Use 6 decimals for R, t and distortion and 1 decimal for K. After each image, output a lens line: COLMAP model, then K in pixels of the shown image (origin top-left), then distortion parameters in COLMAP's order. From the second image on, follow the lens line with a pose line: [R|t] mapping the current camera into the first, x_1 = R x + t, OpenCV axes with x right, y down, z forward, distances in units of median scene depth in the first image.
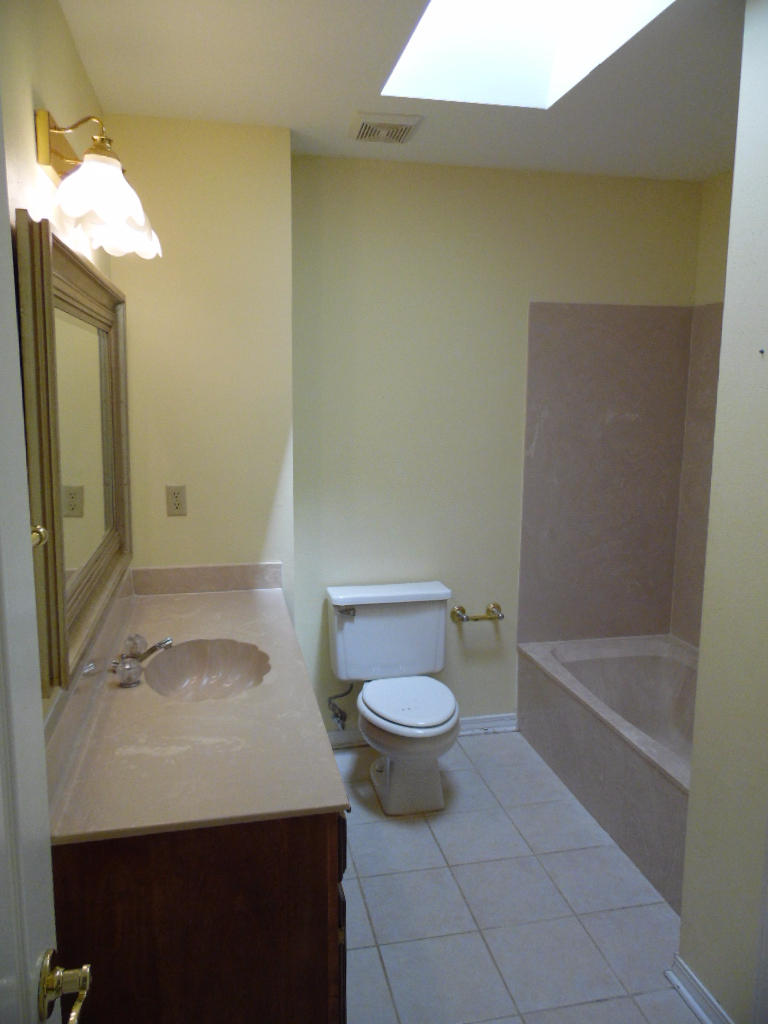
lens RADIAL K [[765.4, 0, 386.2], [0, 765.4, 508.0], [0, 0, 1]] dist [0.014434, 0.018334]
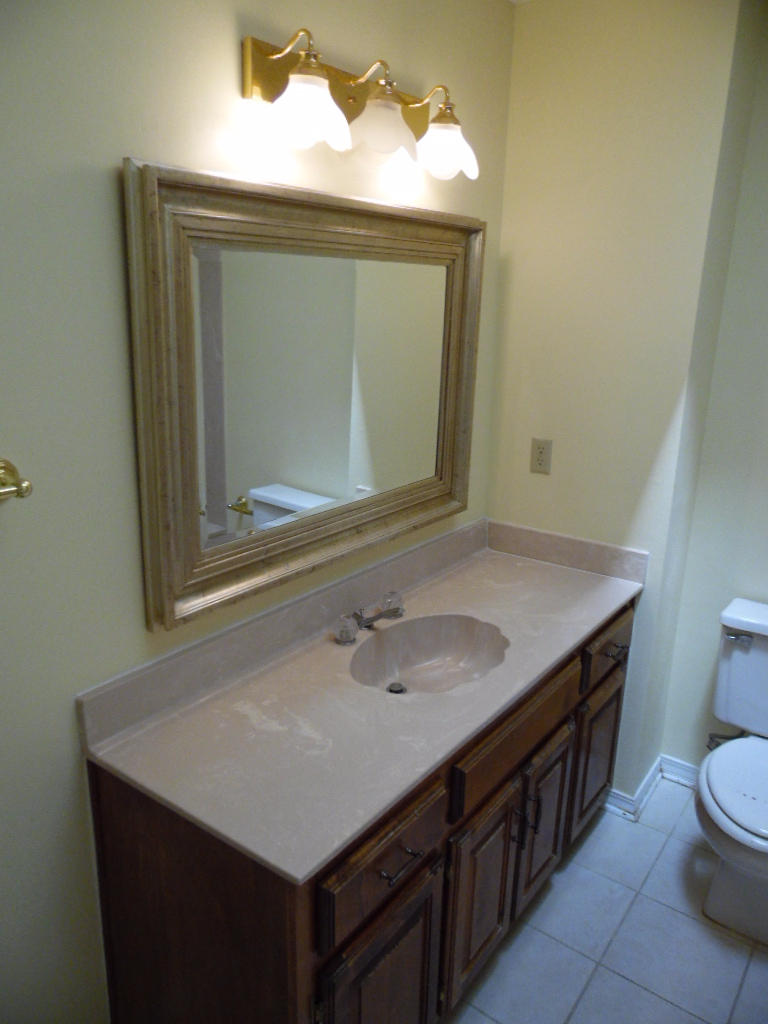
lens RADIAL K [[765.4, 0, 385.5], [0, 765.4, 514.9], [0, 0, 1]] dist [0.014434, 0.018334]
pose [[0.670219, 0.214211, -0.710578, 0.247731], [-0.136007, 0.976677, 0.166147, -0.065579], [0.729595, -0.014711, 0.683721, 0.262727]]
